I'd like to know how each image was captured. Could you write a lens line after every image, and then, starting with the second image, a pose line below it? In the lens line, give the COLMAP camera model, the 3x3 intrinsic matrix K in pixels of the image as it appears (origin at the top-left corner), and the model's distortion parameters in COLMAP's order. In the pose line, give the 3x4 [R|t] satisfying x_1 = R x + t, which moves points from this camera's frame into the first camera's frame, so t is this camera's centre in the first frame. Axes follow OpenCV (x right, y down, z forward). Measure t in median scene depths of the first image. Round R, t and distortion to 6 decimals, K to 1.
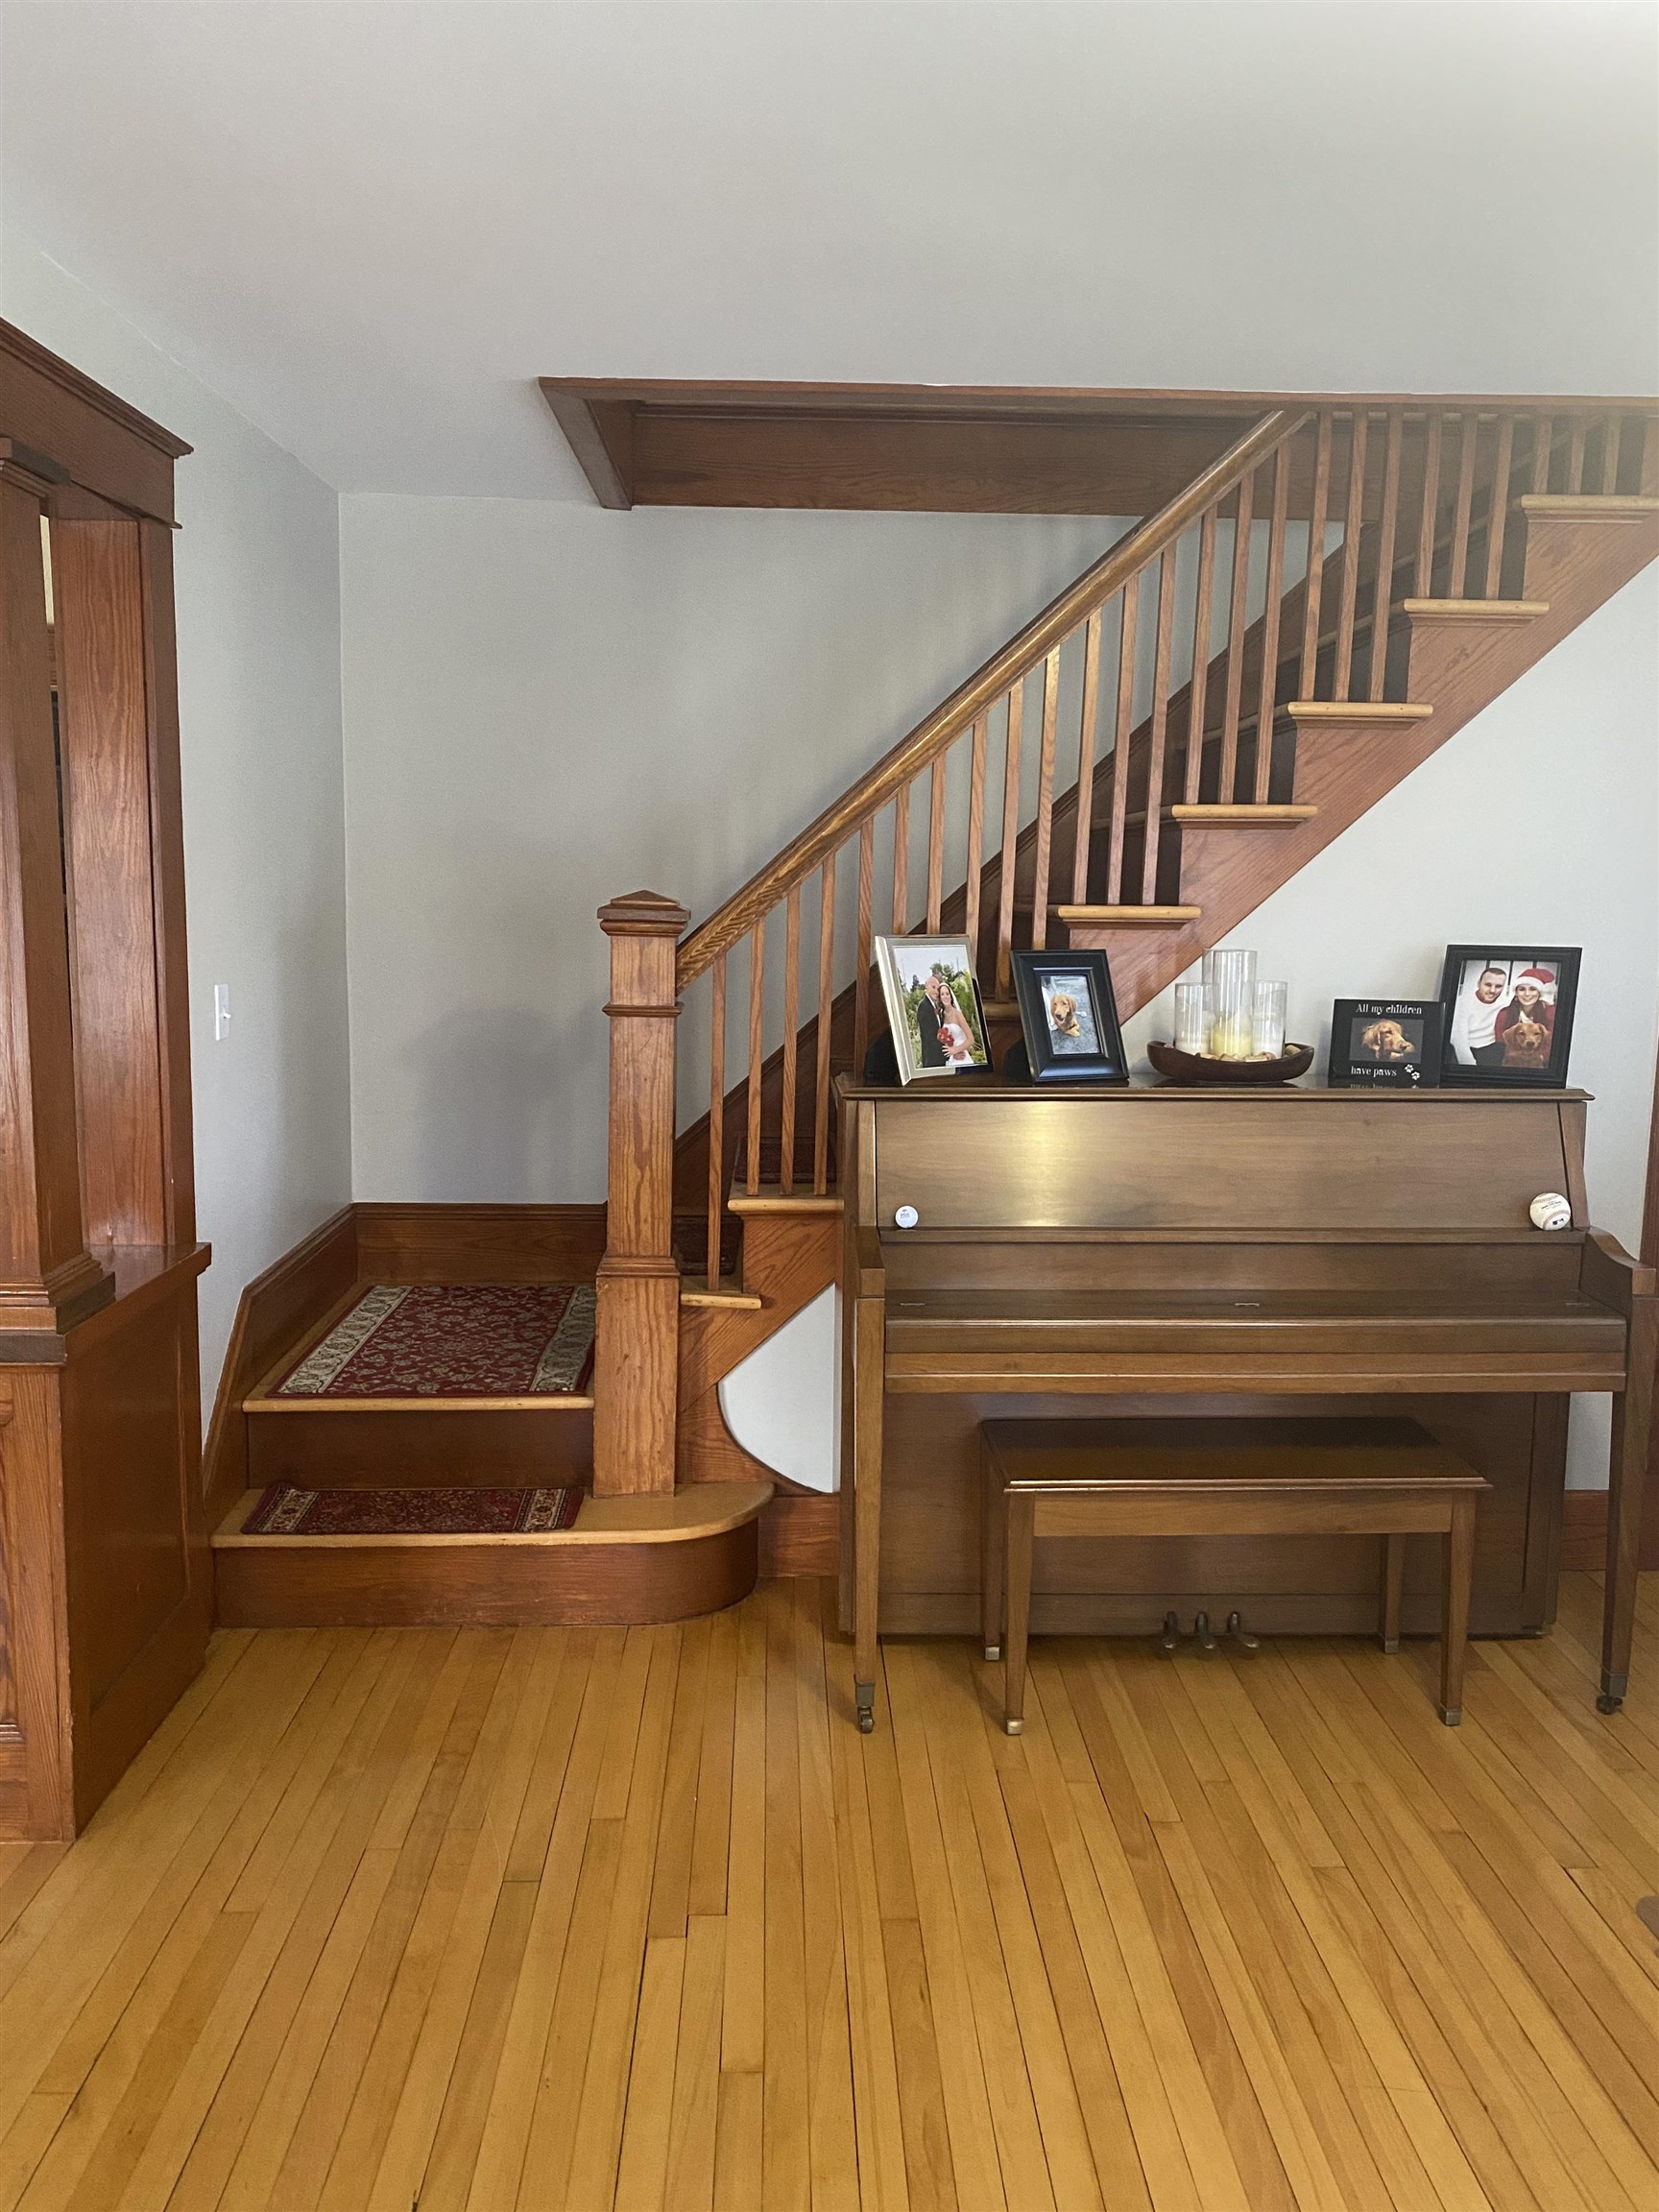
lens RADIAL K [[1699.1, 0, 825.5], [0, 1699.1, 1096.7], [0, 0, 1]] dist [0.042804, -0.045118]
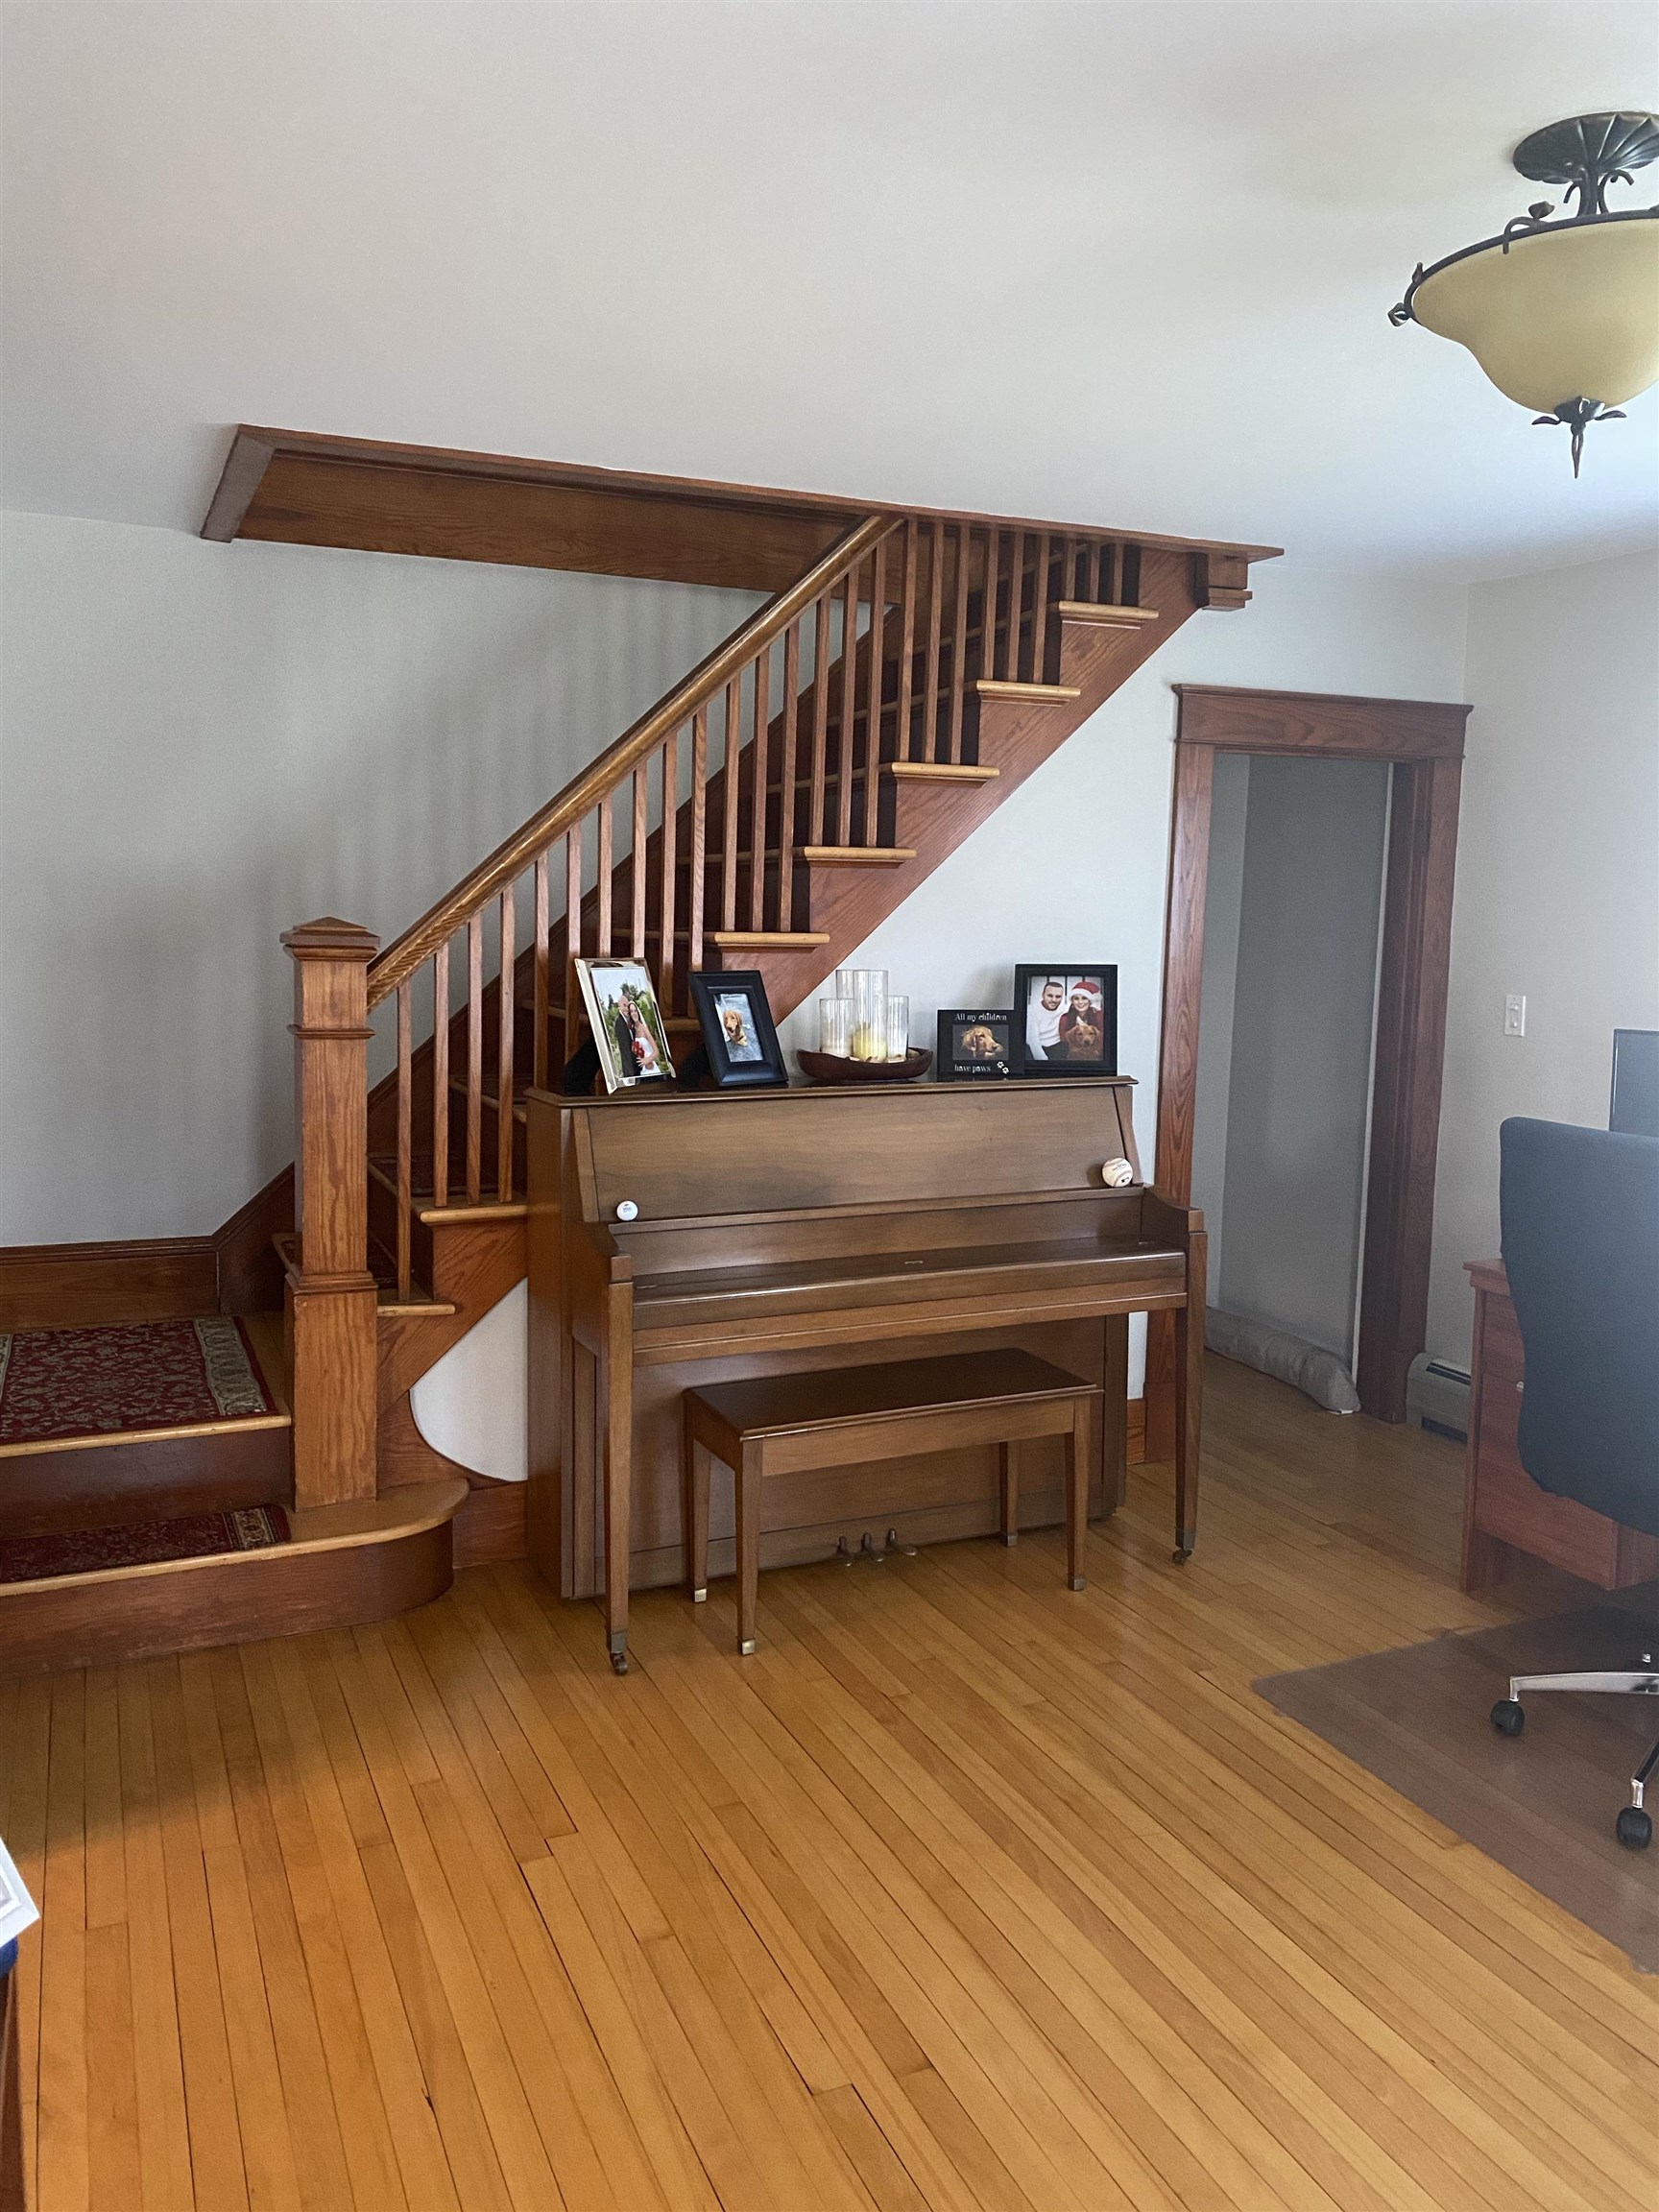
lens RADIAL K [[1699.1, 0, 837.6], [0, 1699.1, 1108.9], [0, 0, 1]] dist [0.042804, -0.045118]
pose [[0.925867, -0.041679, 0.375545, -0.221172], [0.046811, 0.998893, -0.004549, 0.014671], [-0.374940, 0.021791, 0.926793, -0.078837]]
